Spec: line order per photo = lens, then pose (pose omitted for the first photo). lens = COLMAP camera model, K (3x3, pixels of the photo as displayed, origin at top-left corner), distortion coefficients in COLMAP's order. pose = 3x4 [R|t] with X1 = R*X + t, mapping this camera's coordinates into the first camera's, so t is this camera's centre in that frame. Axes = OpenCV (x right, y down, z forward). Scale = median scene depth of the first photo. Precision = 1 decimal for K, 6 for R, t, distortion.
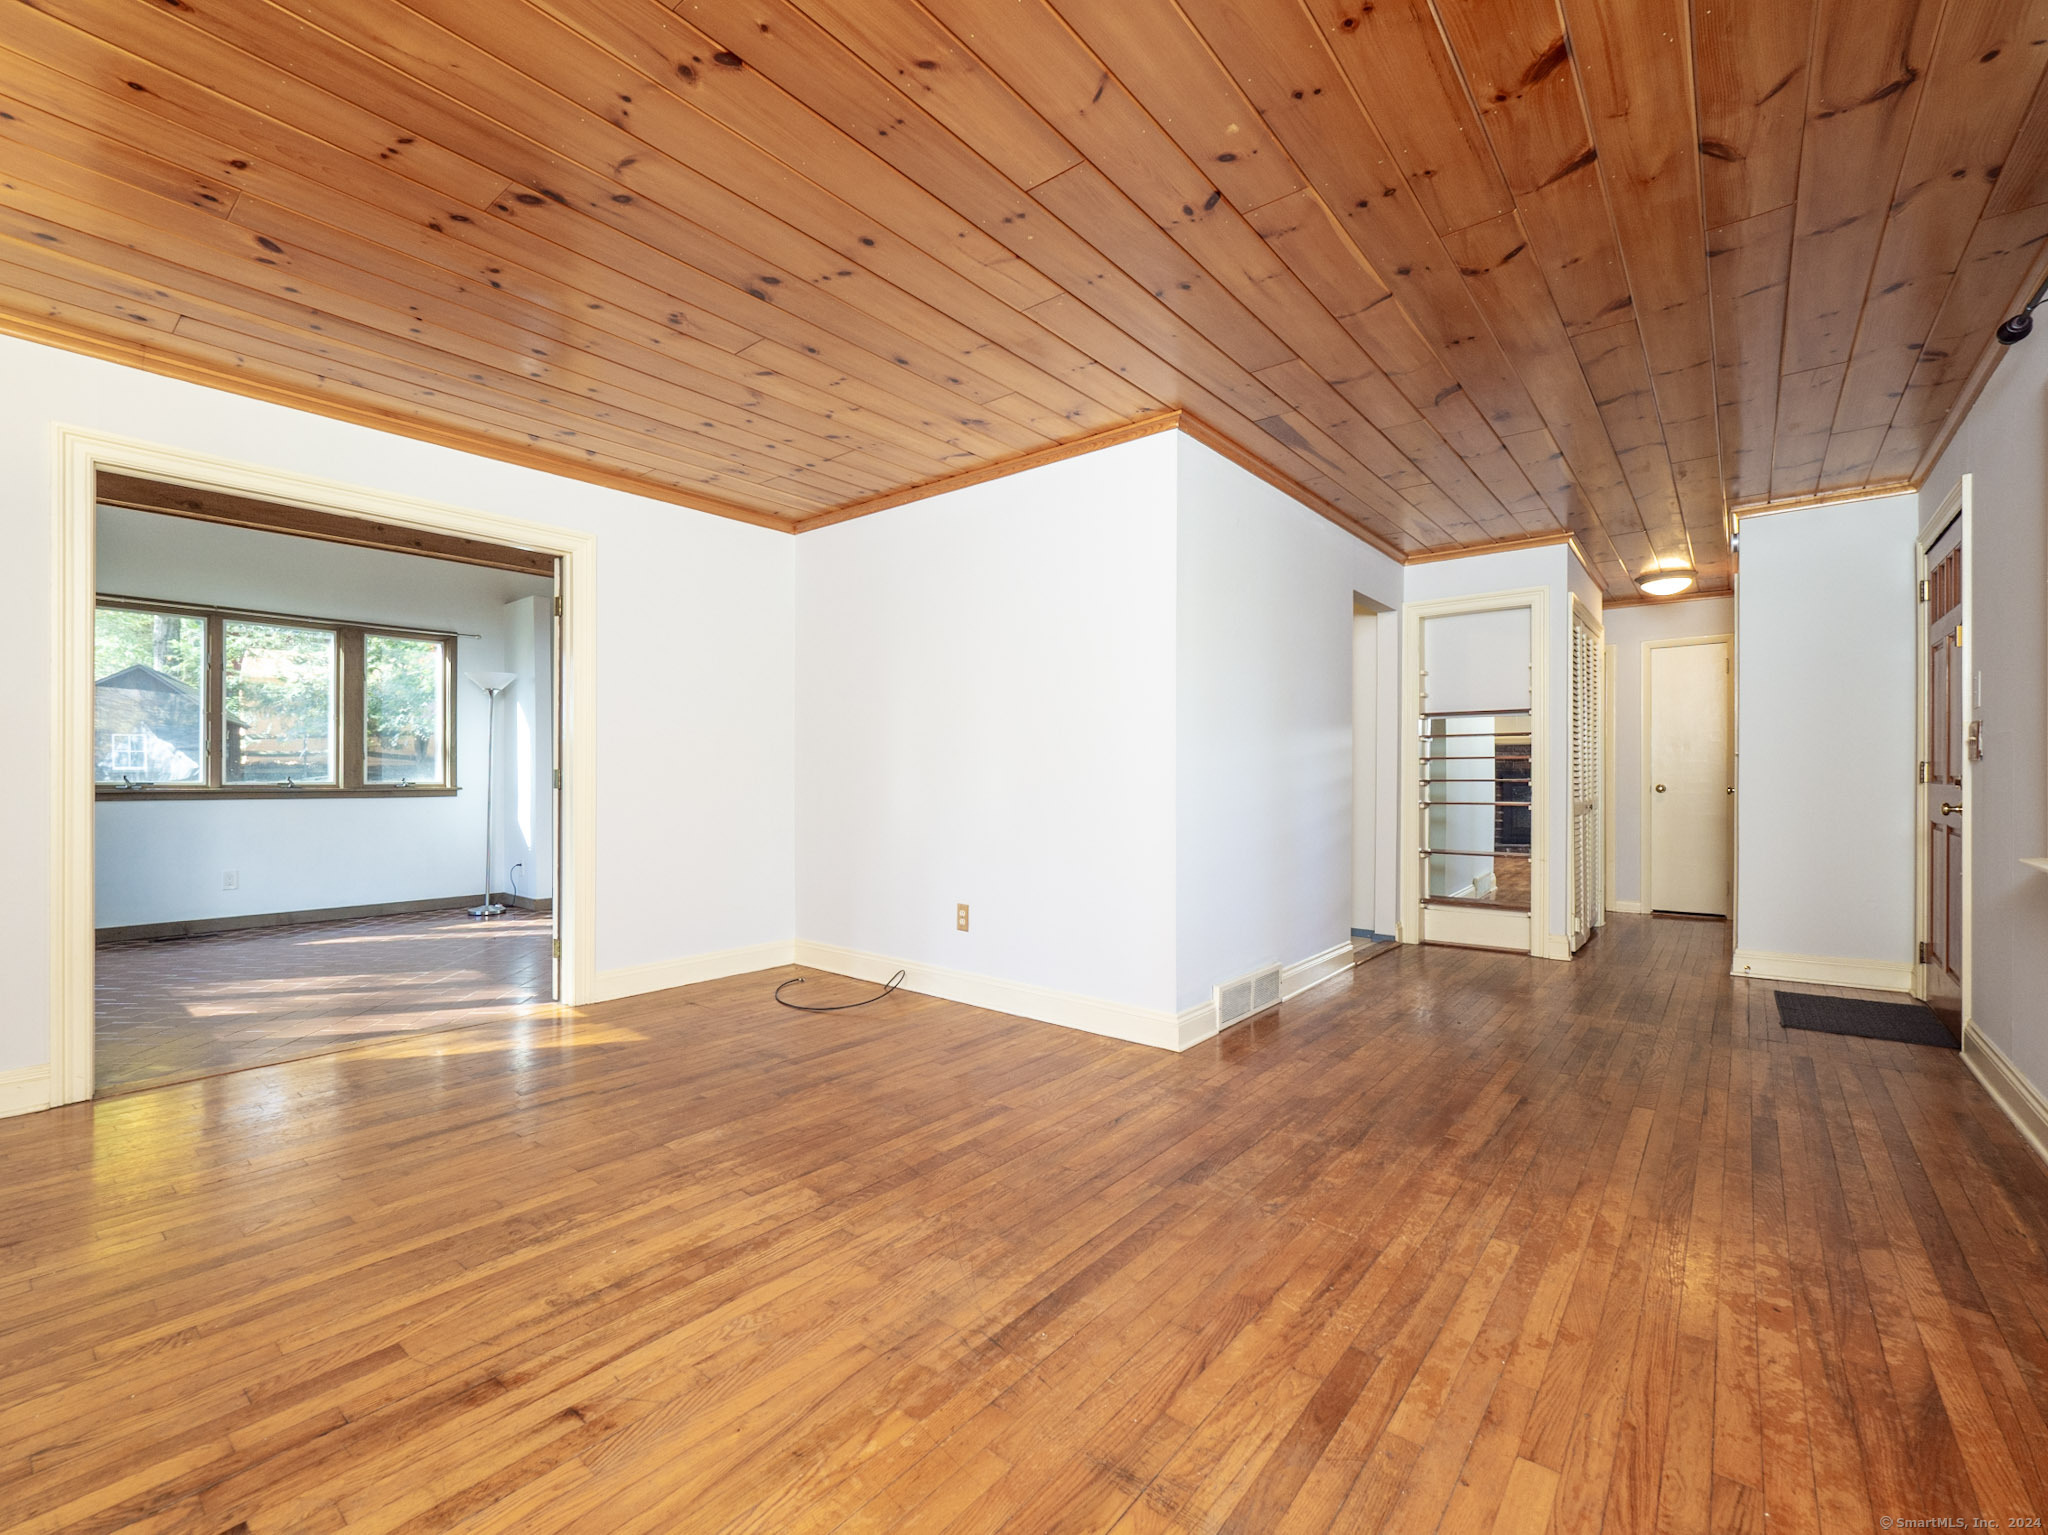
lens RADIAL K [[877.2, 0, 1017.4], [0, 877.2, 765.4], [0, 0, 1]] dist [-0.001531, -0.000712]
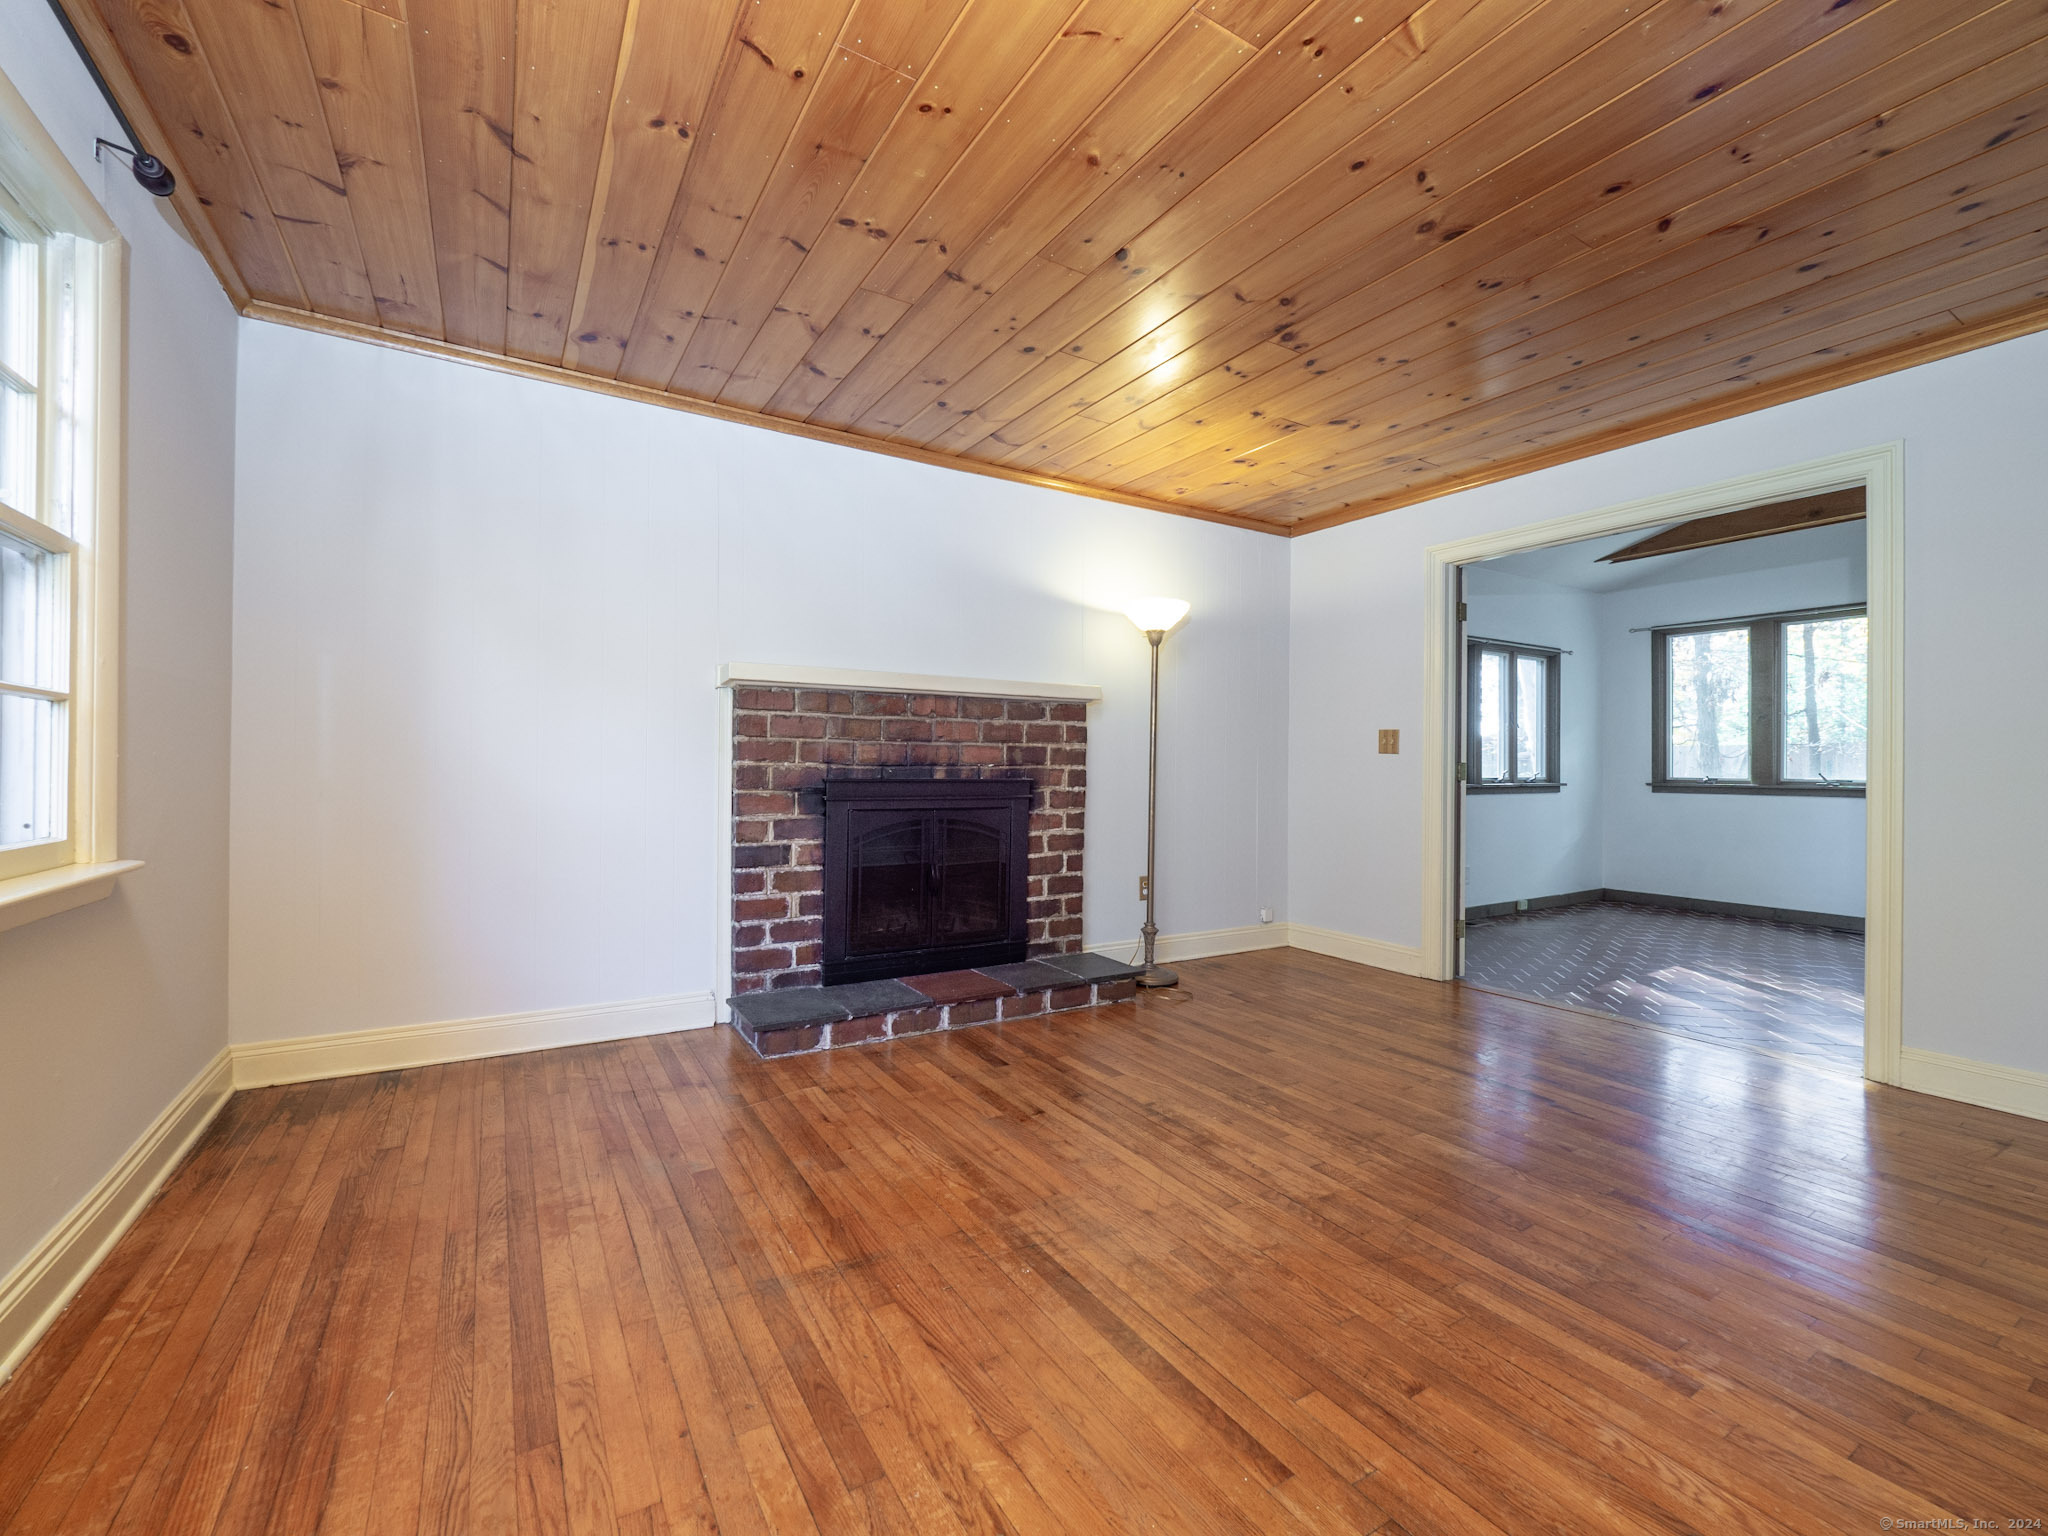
lens RADIAL K [[877.2, 0, 1017.4], [0, 877.2, 765.9], [0, 0, 1]] dist [-0.001531, -0.000712]
pose [[-0.328805, -0.004438, -0.944387, 1.004139], [0.000731, 0.999987, -0.004954, 0.019326], [0.944398, -0.002320, -0.328798, 1.261333]]
